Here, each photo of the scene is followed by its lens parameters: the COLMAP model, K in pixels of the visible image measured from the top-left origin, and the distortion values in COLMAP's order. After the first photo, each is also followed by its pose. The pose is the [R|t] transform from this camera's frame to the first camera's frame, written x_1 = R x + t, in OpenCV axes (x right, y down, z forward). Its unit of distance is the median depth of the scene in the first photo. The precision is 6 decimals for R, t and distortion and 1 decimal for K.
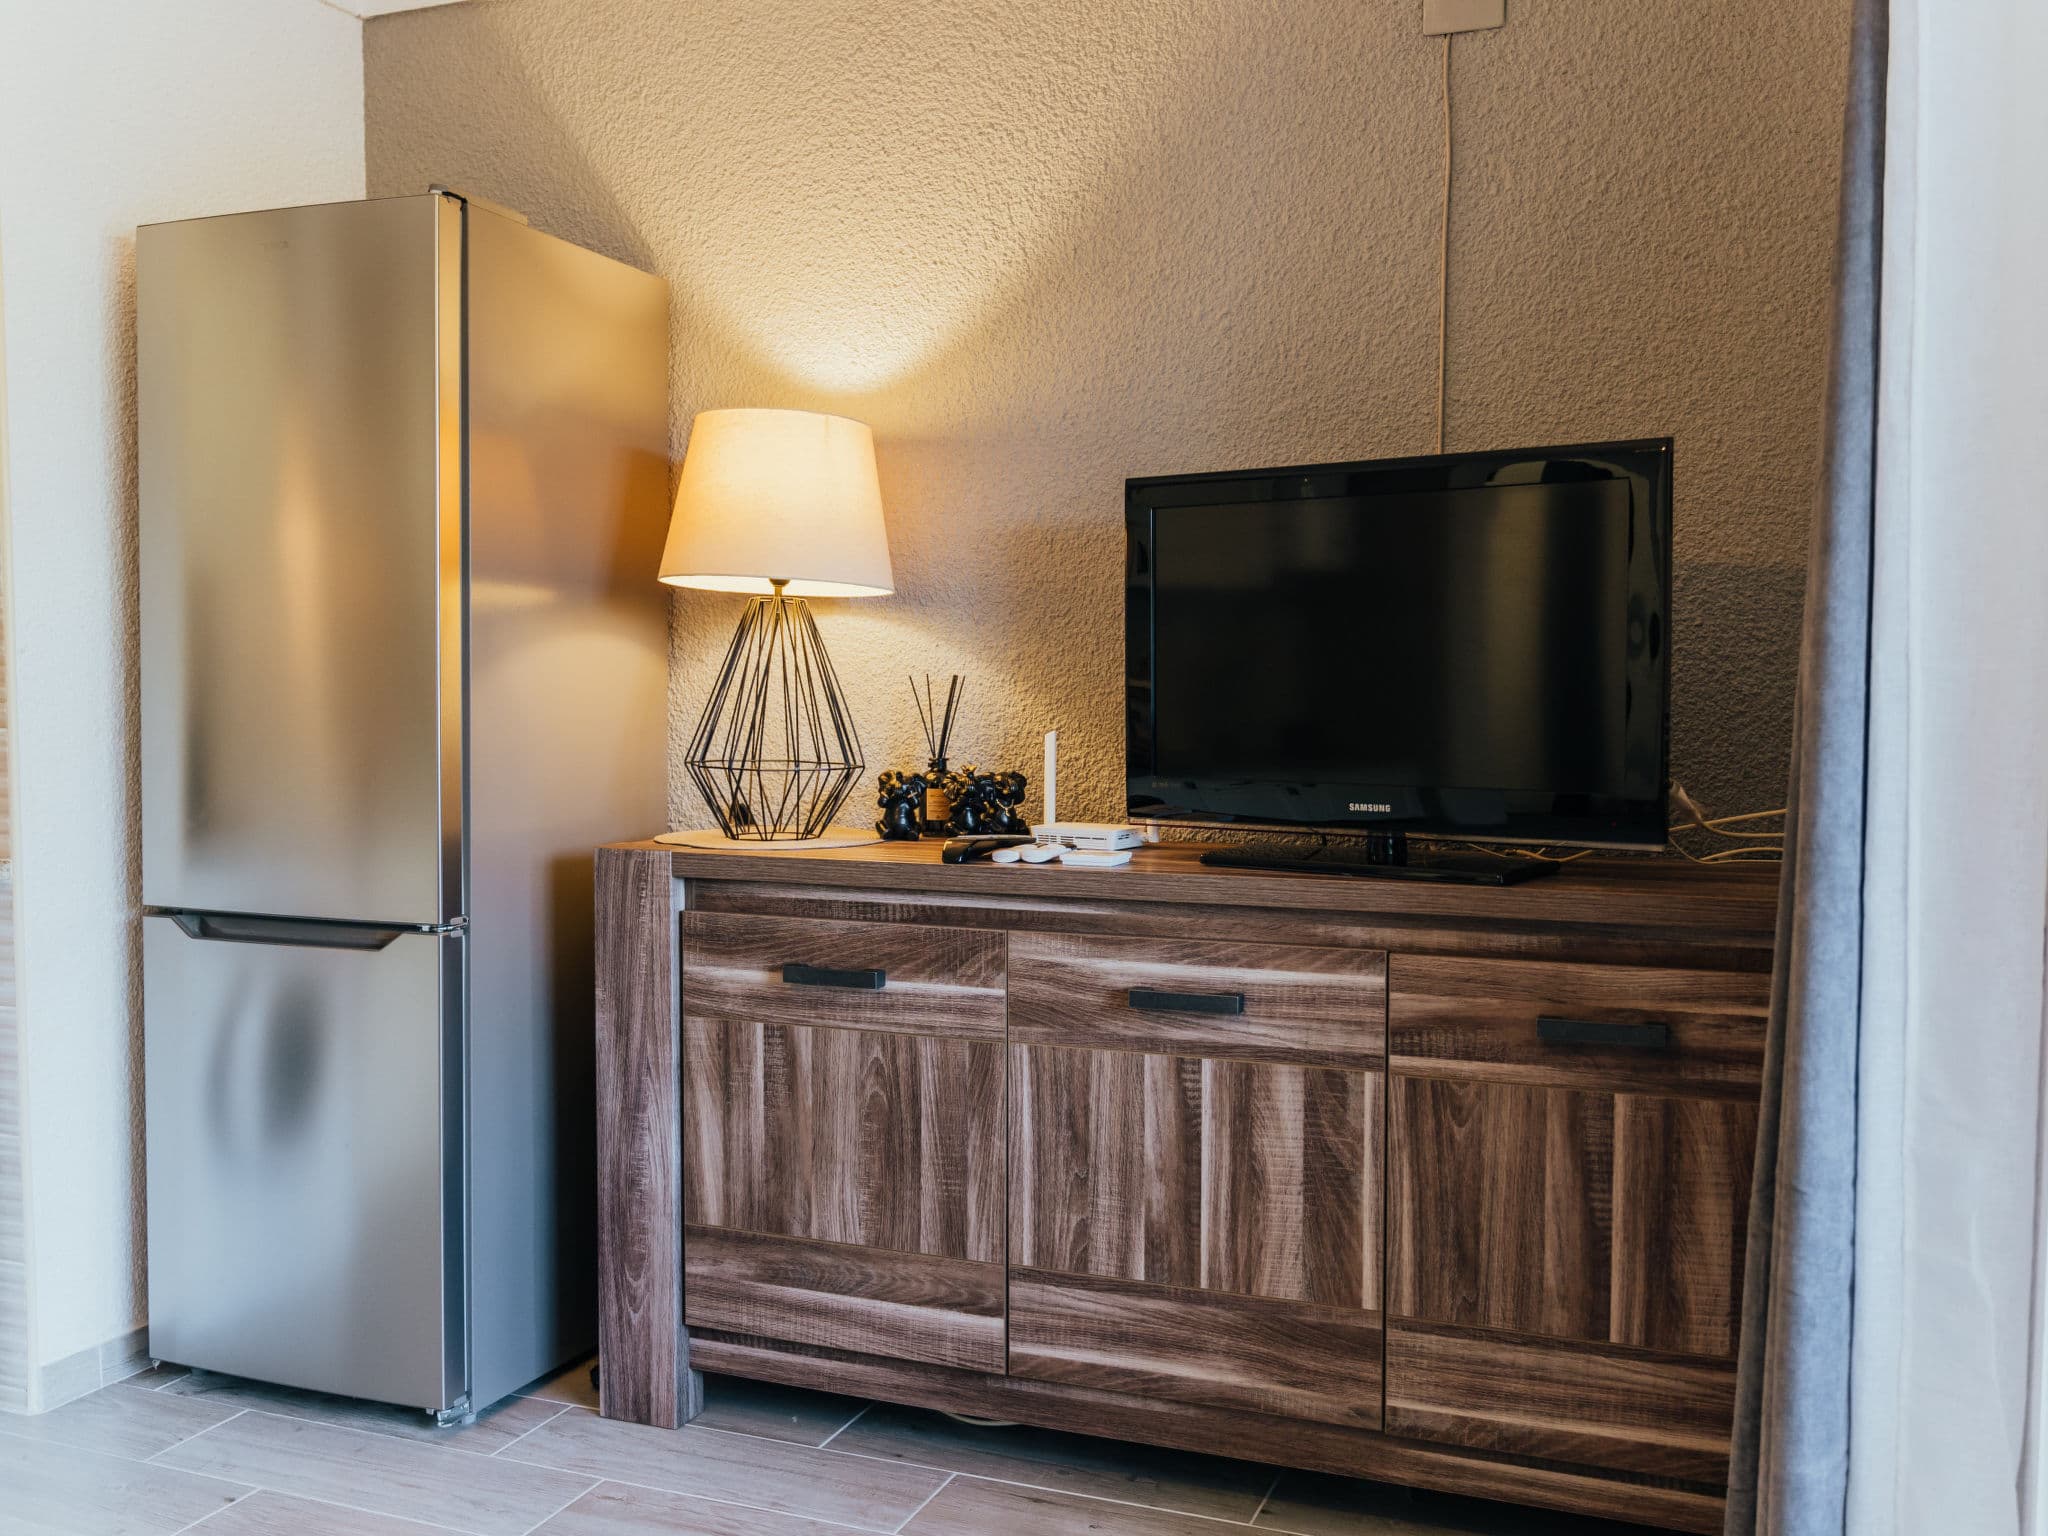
lens RADIAL K [[1847.7, 0, 1035.3], [0, 1847.7, 783.3], [0, 0, 1]] dist [-0.005265, 0.005474]
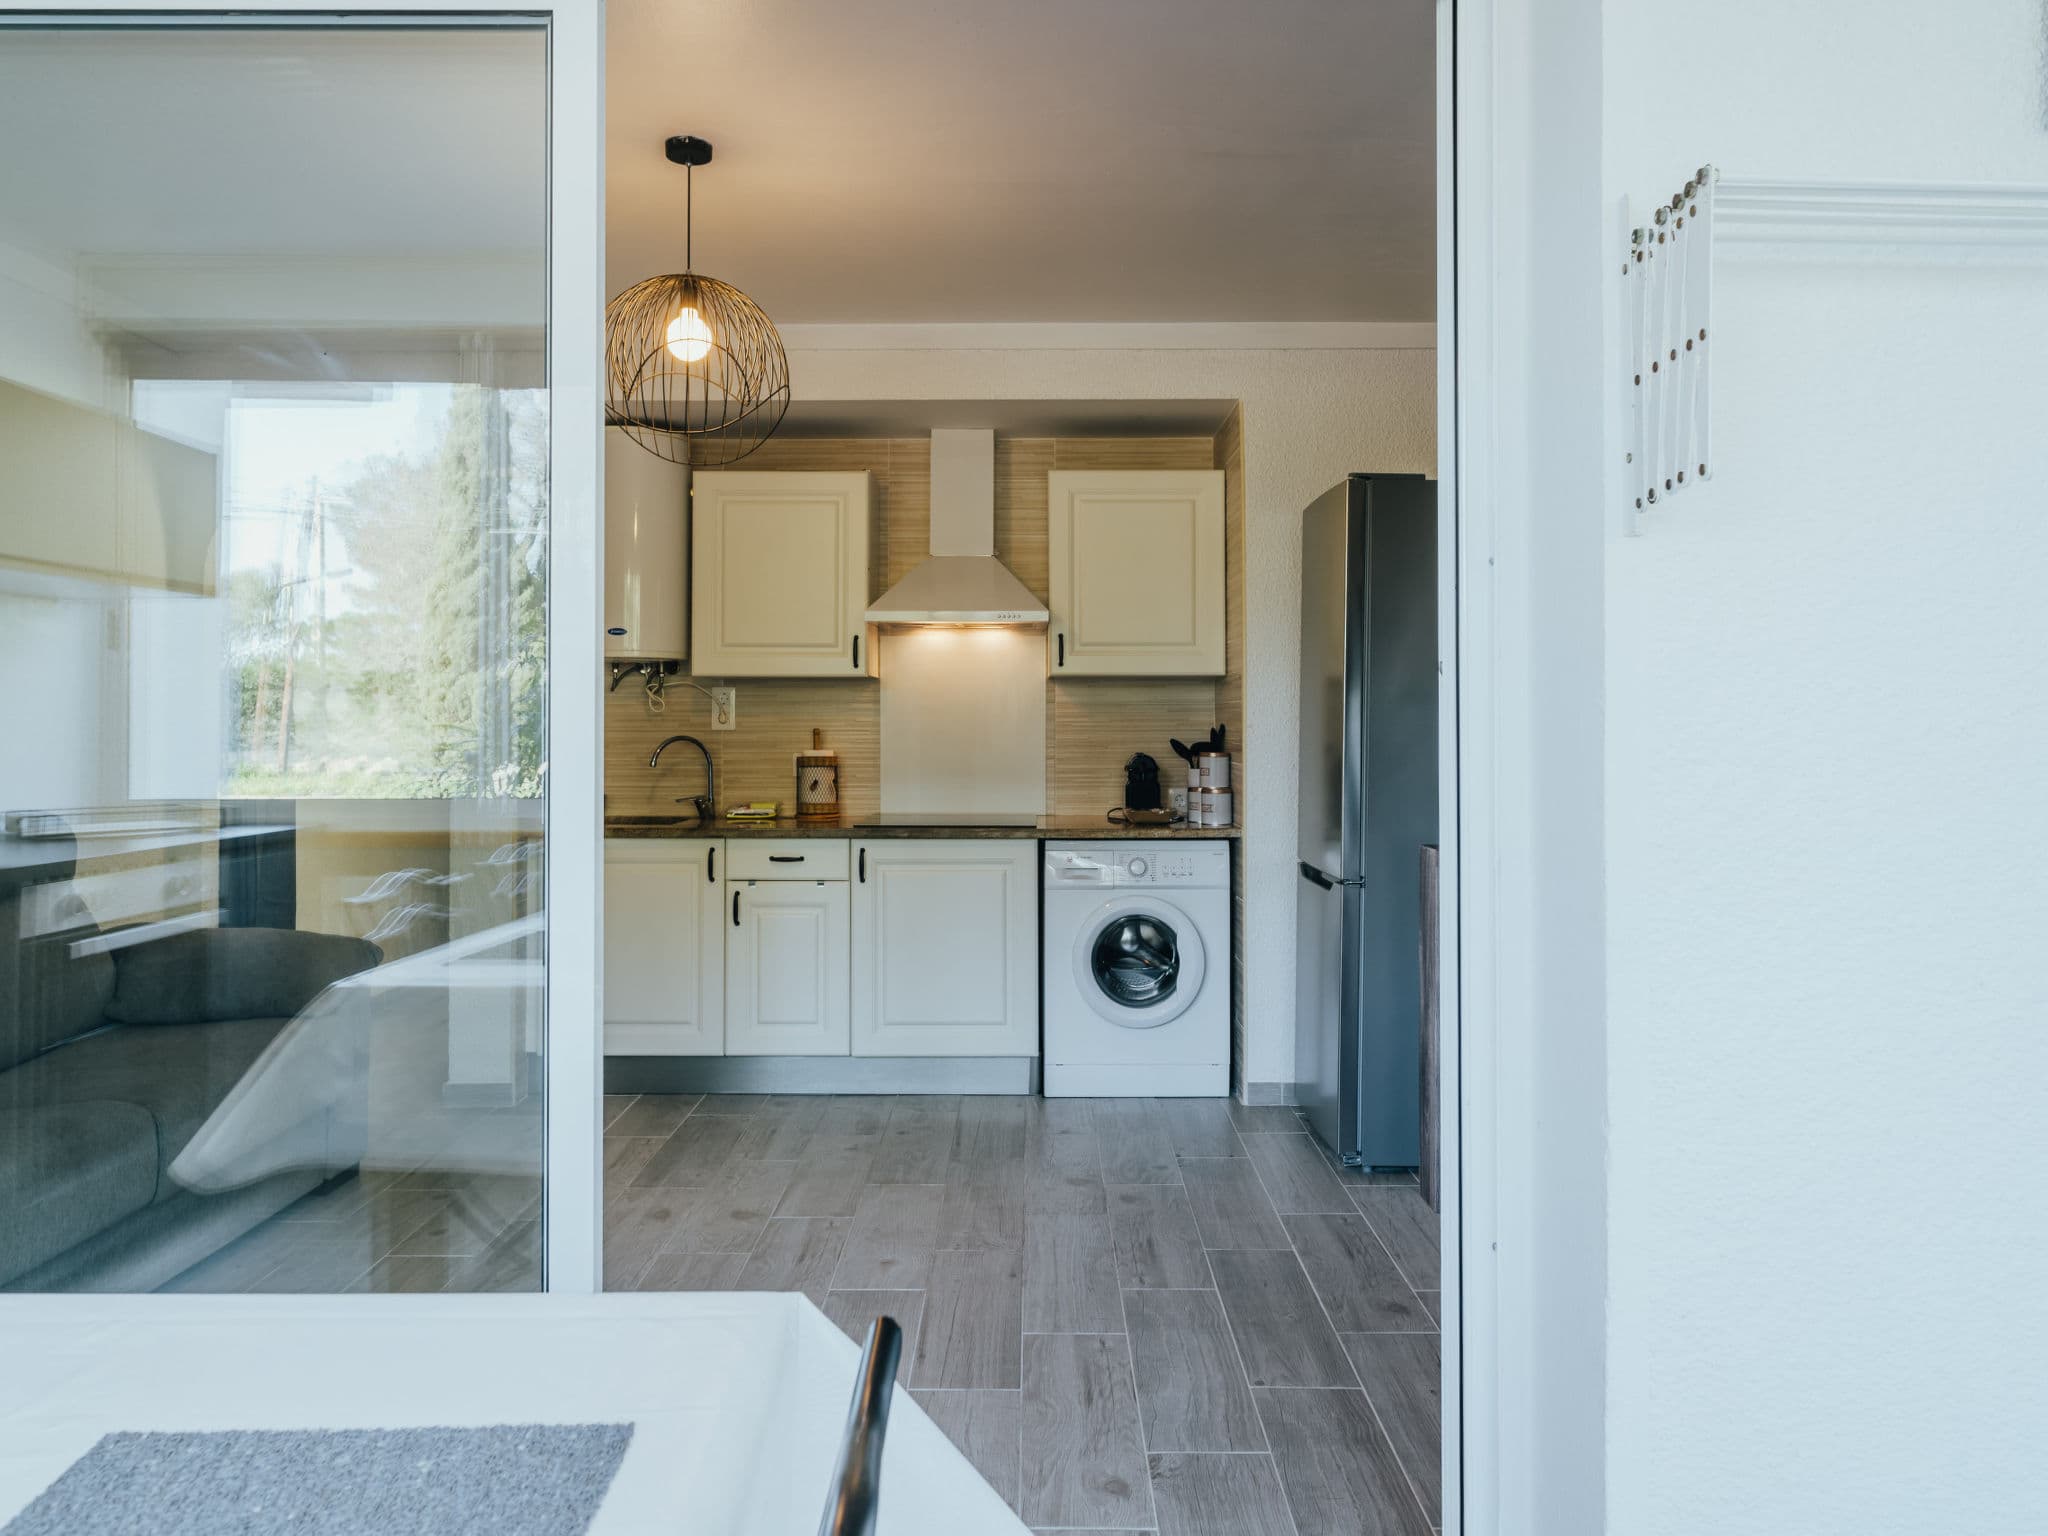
lens RADIAL K [[1399.5, 0, 1029.5], [0, 1399.5, 713.3], [0, 0, 1]] dist [0.001127, -0.002666]
pose [[0.366129, -0.005082, -0.930550, 0.848040], [-0.052483, 0.998281, -0.026102, -0.034774], [0.929083, 0.058395, 0.365233, 0.211058]]
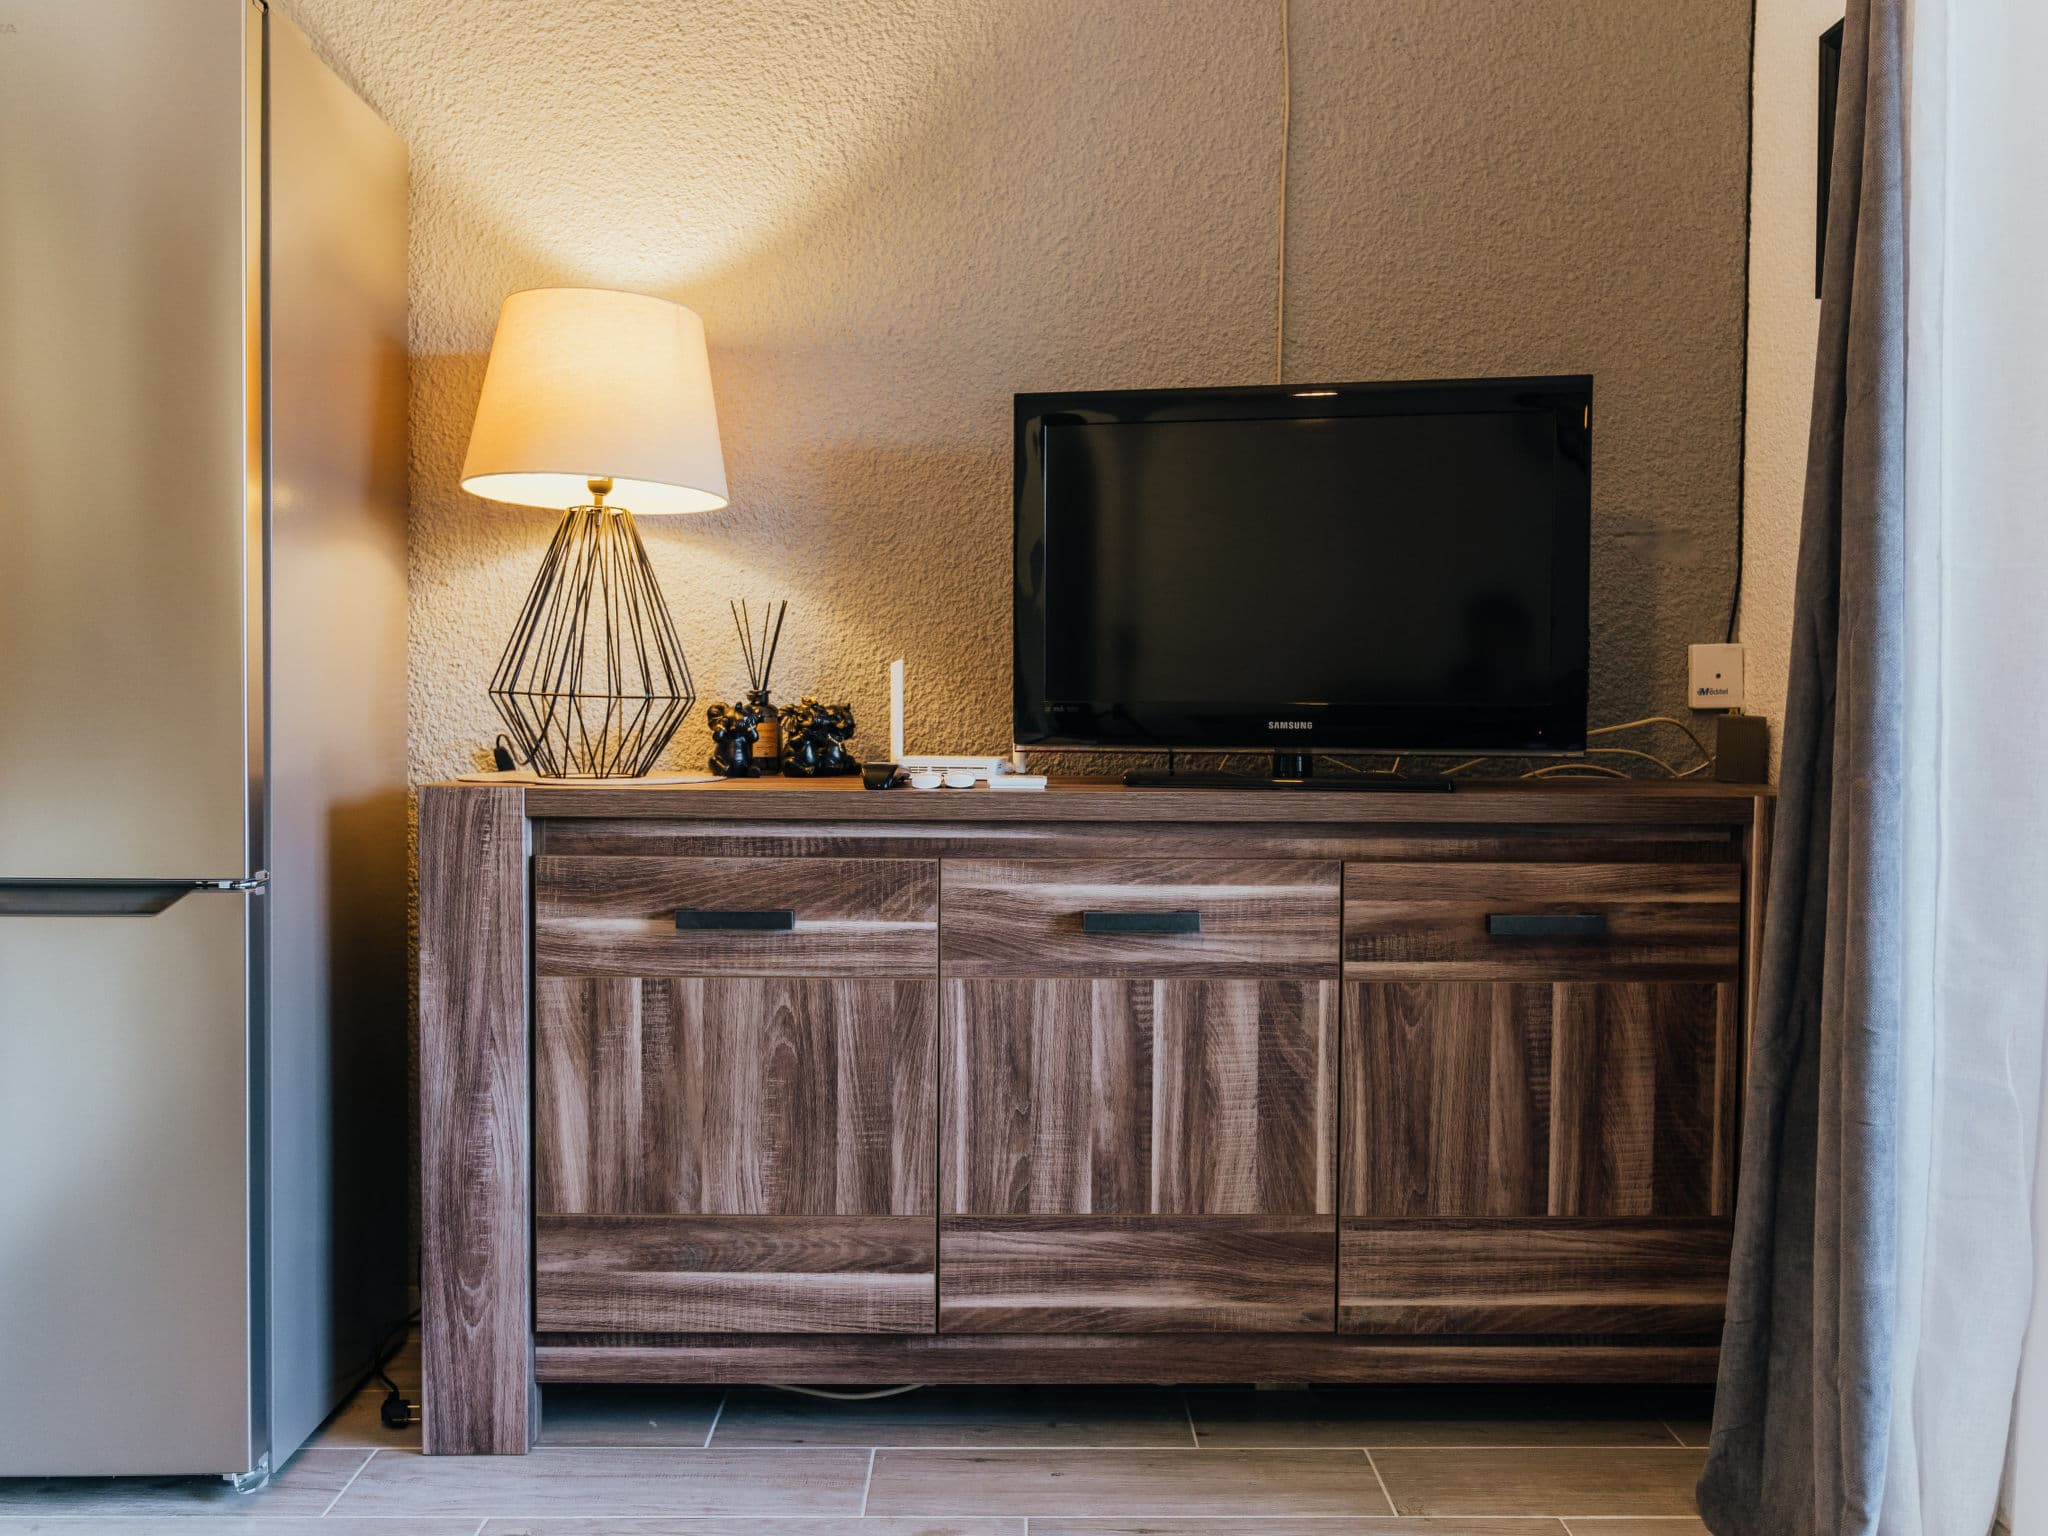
lens RADIAL K [[1847.7, 0, 1035.3], [0, 1847.7, 783.3], [0, 0, 1]] dist [-0.005265, 0.005474]
pose [[0.921262, -0.013792, 0.388699, -0.321106], [0.017094, 0.999841, -0.005039, 0.044471], [-0.388567, 0.011287, 0.921351, 0.106987]]
